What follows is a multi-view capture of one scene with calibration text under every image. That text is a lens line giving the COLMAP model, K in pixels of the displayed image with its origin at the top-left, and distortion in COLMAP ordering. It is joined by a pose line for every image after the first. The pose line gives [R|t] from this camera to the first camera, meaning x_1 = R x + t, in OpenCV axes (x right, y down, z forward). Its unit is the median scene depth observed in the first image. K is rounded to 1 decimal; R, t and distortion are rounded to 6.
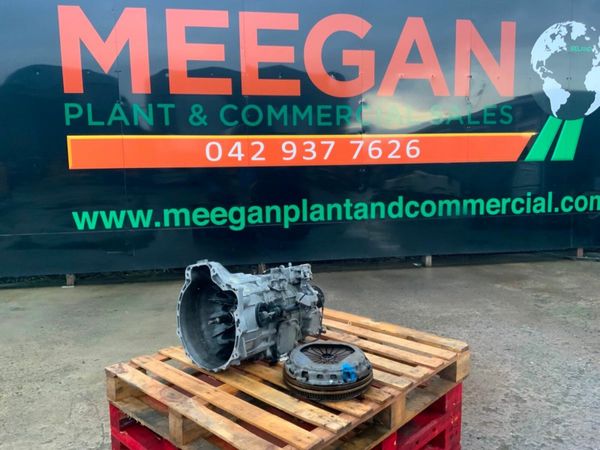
lens RADIAL K [[499.2, 0, 300.0], [0, 499.2, 225.0], [0, 0, 1]] dist [0.065359, -0.119226]
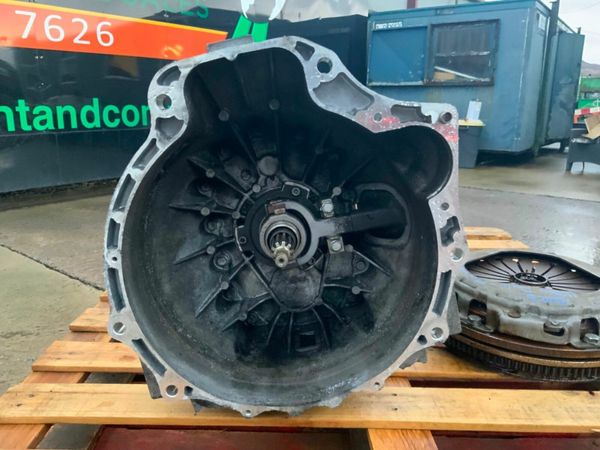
lens RADIAL K [[499.2, 0, 300.0], [0, 499.2, 225.0], [0, 0, 1]] dist [0.065359, -0.119226]
pose [[0.729437, -0.144324, 0.668650, -0.108499], [0.061602, 0.987377, 0.145917, 0.039364], [-0.681269, -0.065247, 0.729120, 0.232124]]
